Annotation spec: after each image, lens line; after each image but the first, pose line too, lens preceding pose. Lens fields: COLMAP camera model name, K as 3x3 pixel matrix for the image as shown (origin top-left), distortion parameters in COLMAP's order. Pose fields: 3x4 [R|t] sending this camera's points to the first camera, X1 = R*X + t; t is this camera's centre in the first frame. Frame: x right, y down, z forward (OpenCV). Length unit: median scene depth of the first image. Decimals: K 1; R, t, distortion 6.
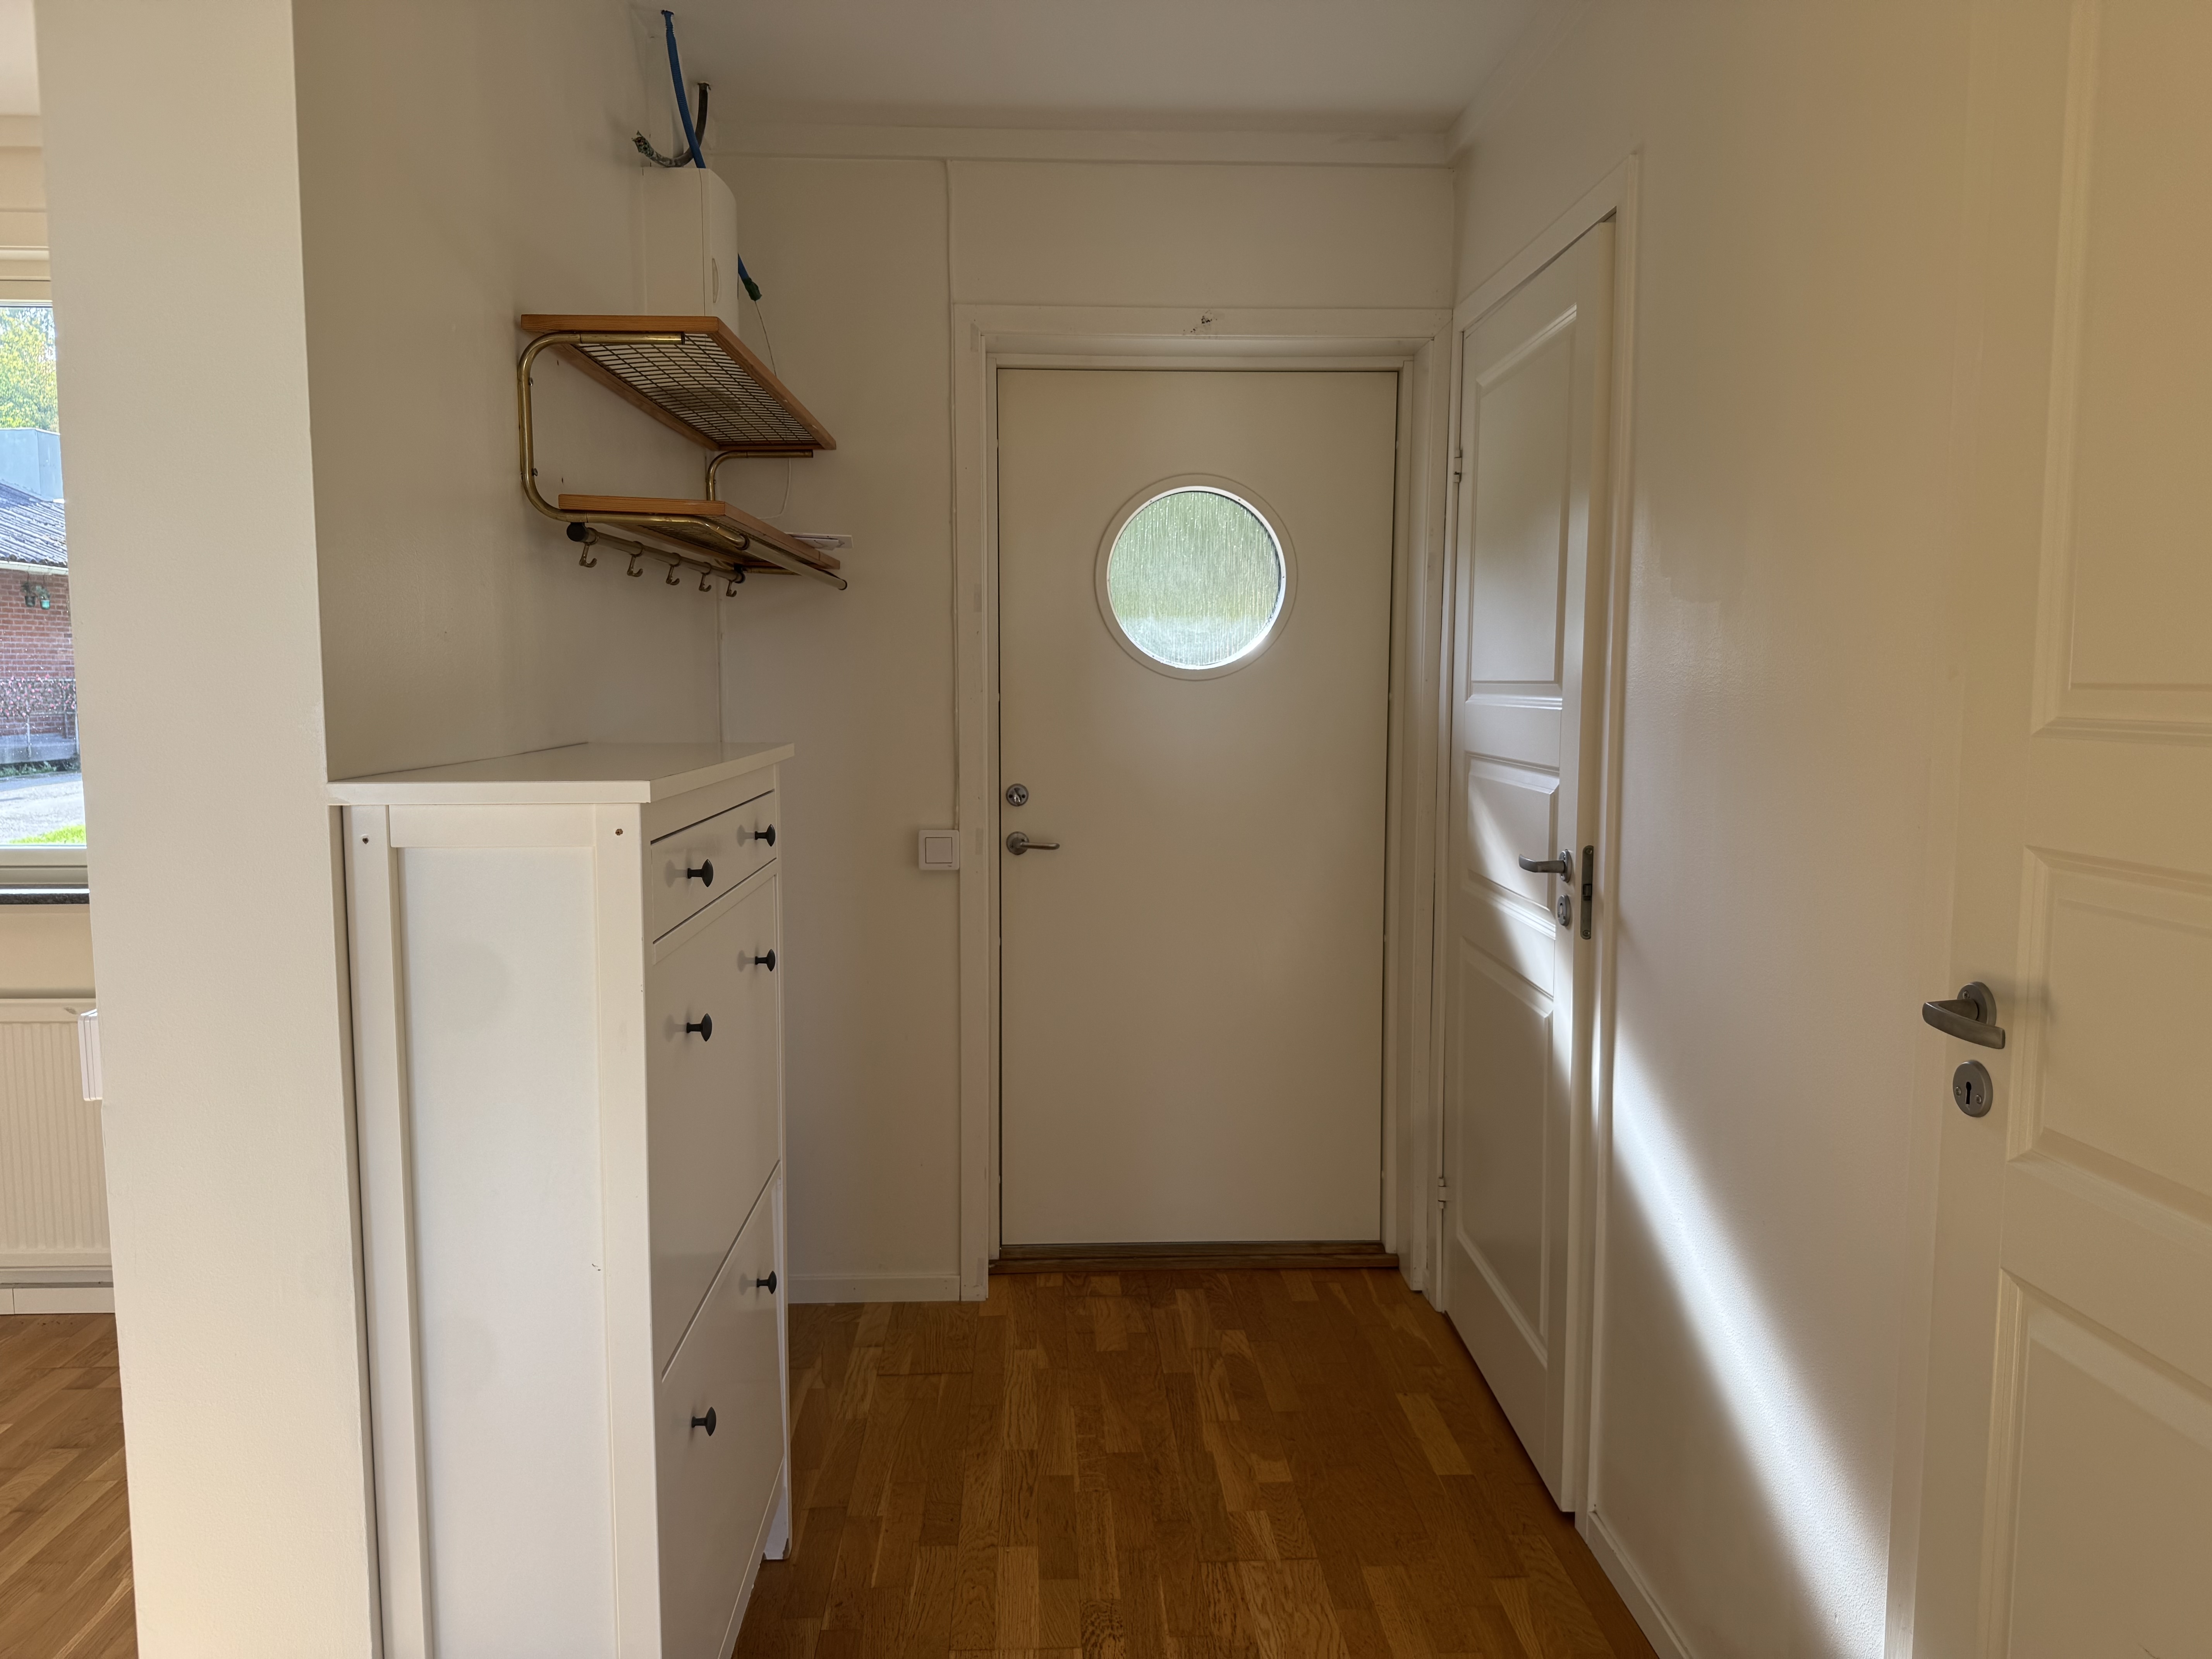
lens RADIAL K [[1534.8, 0, 1111.5], [0, 1534.8, 863.3], [0, 0, 1]] dist [0.149654, -0.341696]
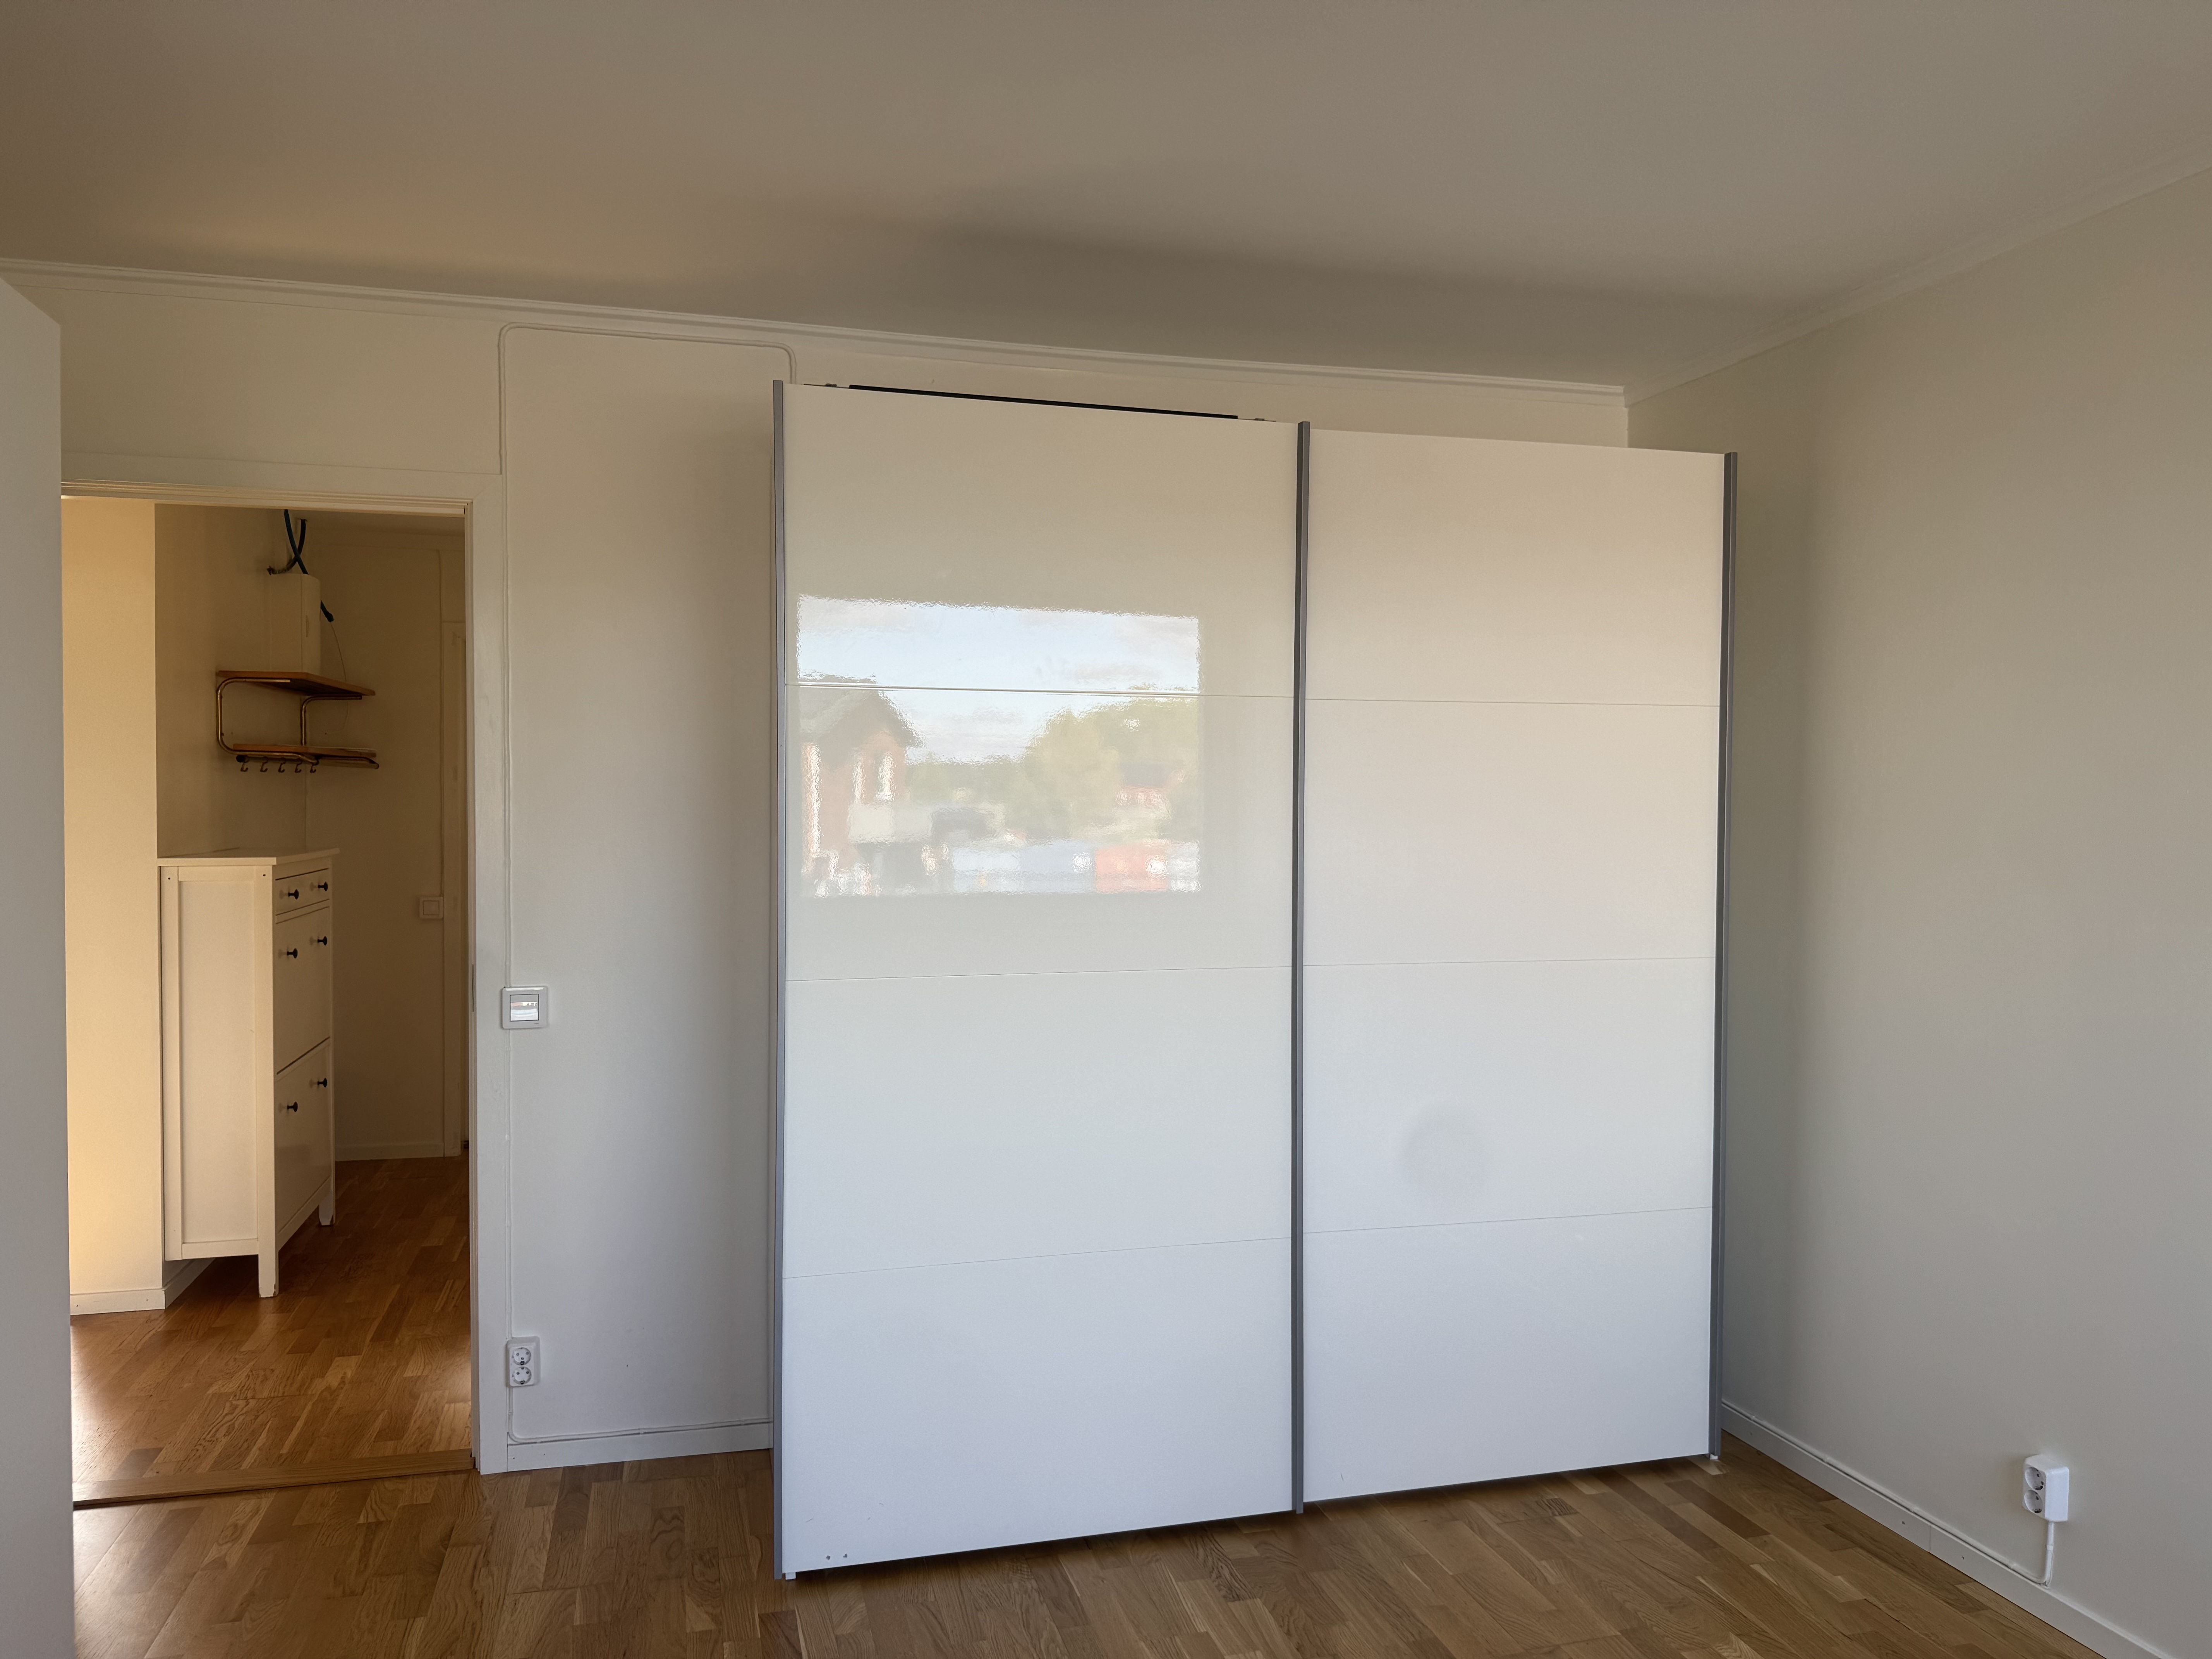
lens RADIAL K [[1565.8, 0, 1106.0], [0, 1565.8, 829.5], [0, 0, 1]] dist [0.002032, 0.001637]
pose [[0.974761, -0.007753, 0.223116, 0.369170], [0.029979, 0.994891, -0.096401, 0.148982], [-0.221229, 0.100656, 0.970013, -1.445208]]
